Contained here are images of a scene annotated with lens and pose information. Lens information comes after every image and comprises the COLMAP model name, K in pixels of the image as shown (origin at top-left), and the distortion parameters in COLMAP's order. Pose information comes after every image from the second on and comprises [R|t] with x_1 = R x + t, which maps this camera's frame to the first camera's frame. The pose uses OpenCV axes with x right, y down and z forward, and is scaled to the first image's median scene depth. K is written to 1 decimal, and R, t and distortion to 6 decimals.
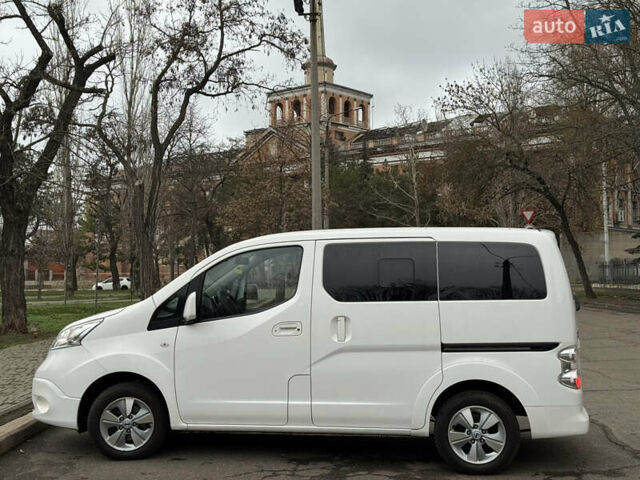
lens RADIAL K [[881.7, 0, 320.0], [0, 881.7, 240.0], [0, 0, 1]] dist [0.181957, -0.119513]
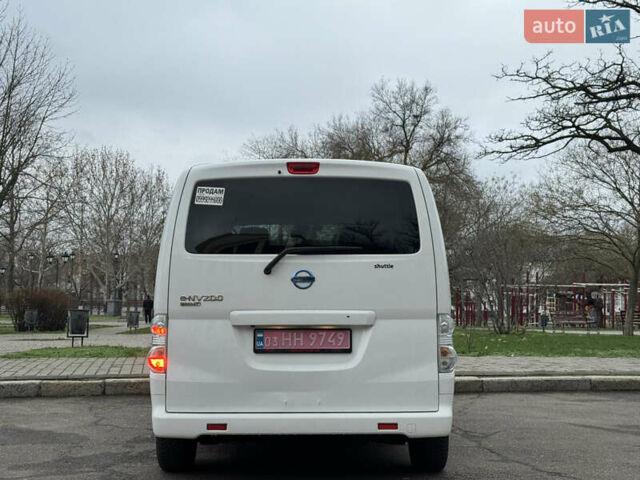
lens RADIAL K [[881.7, 0, 320.0], [0, 881.7, 240.0], [0, 0, 1]] dist [0.181957, -0.119513]
pose [[0.186045, -0.056368, -0.980923, 0.990714], [0.021224, 0.998351, -0.053344, 0.094489], [0.982312, -0.010895, 0.186935, 0.951604]]
